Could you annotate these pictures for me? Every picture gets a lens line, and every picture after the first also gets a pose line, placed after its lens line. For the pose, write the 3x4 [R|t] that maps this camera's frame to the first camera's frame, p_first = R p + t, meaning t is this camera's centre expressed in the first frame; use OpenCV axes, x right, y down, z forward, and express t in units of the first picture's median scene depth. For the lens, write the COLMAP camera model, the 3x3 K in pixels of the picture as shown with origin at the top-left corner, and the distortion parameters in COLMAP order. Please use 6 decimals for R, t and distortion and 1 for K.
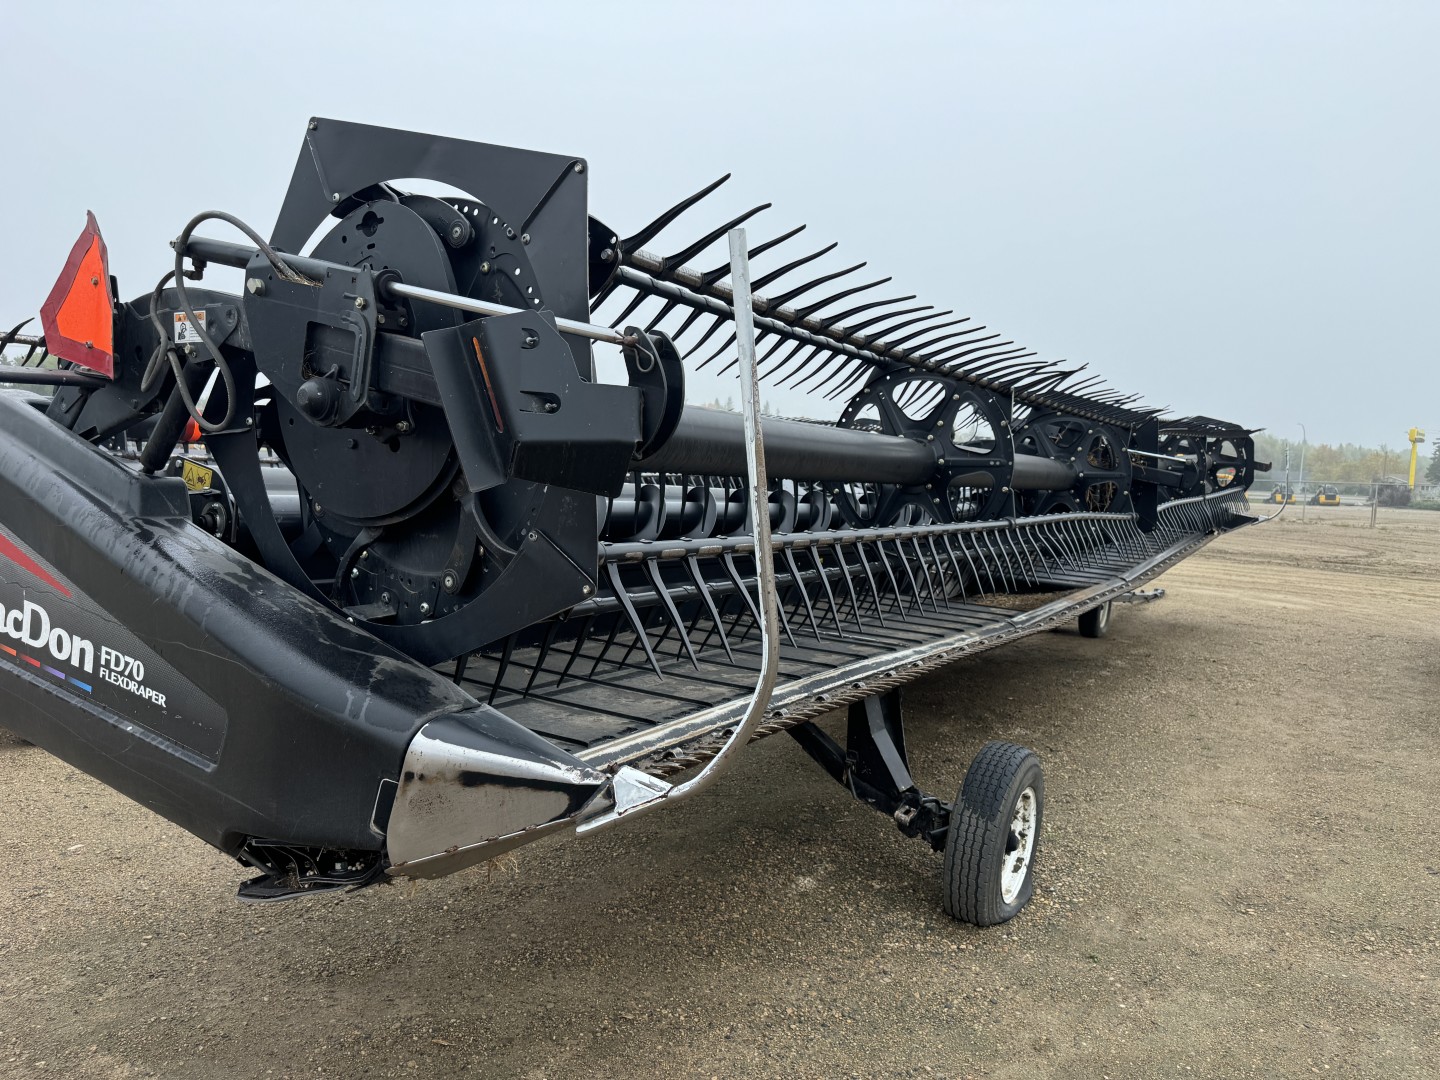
lens RADIAL K [[1012.8, 0, 738.3], [0, 1012.8, 540.9], [0, 0, 1]] dist [0.047335, -0.050442]
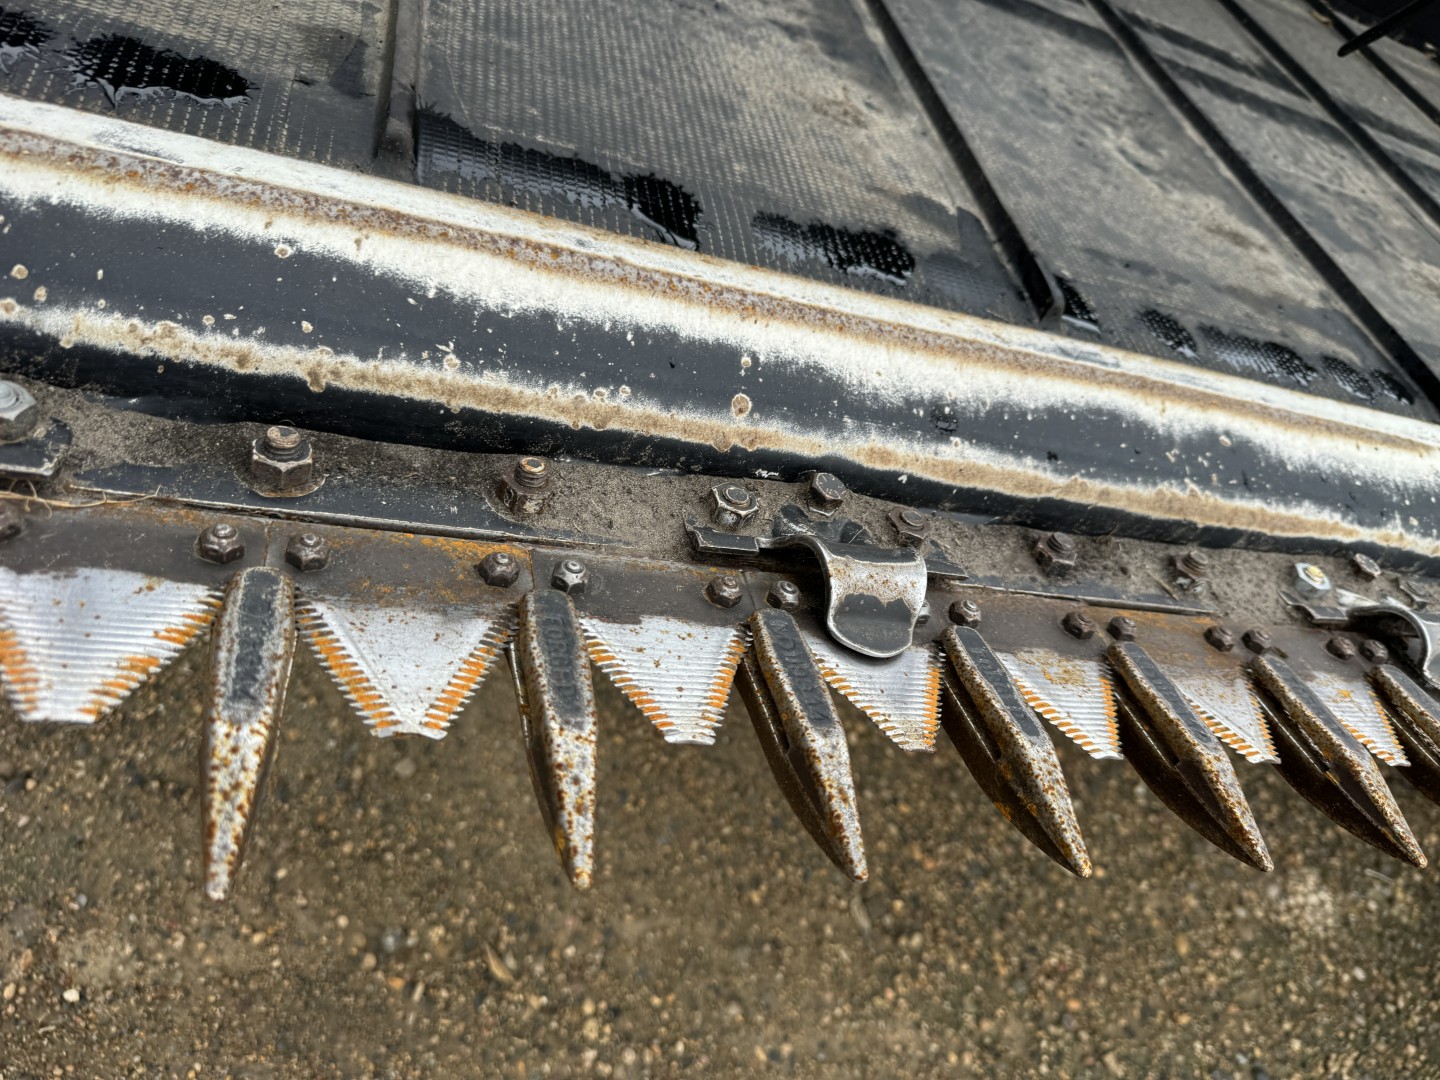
lens RADIAL K [[1012.8, 0, 738.3], [0, 1012.8, 540.9], [0, 0, 1]] dist [0.047335, -0.050442]
pose [[0.636101, 0.677914, -0.368523, -0.025730], [-0.381608, 0.691499, 0.613355, 0.120639], [0.670635, -0.249524, 0.698560, 0.825078]]
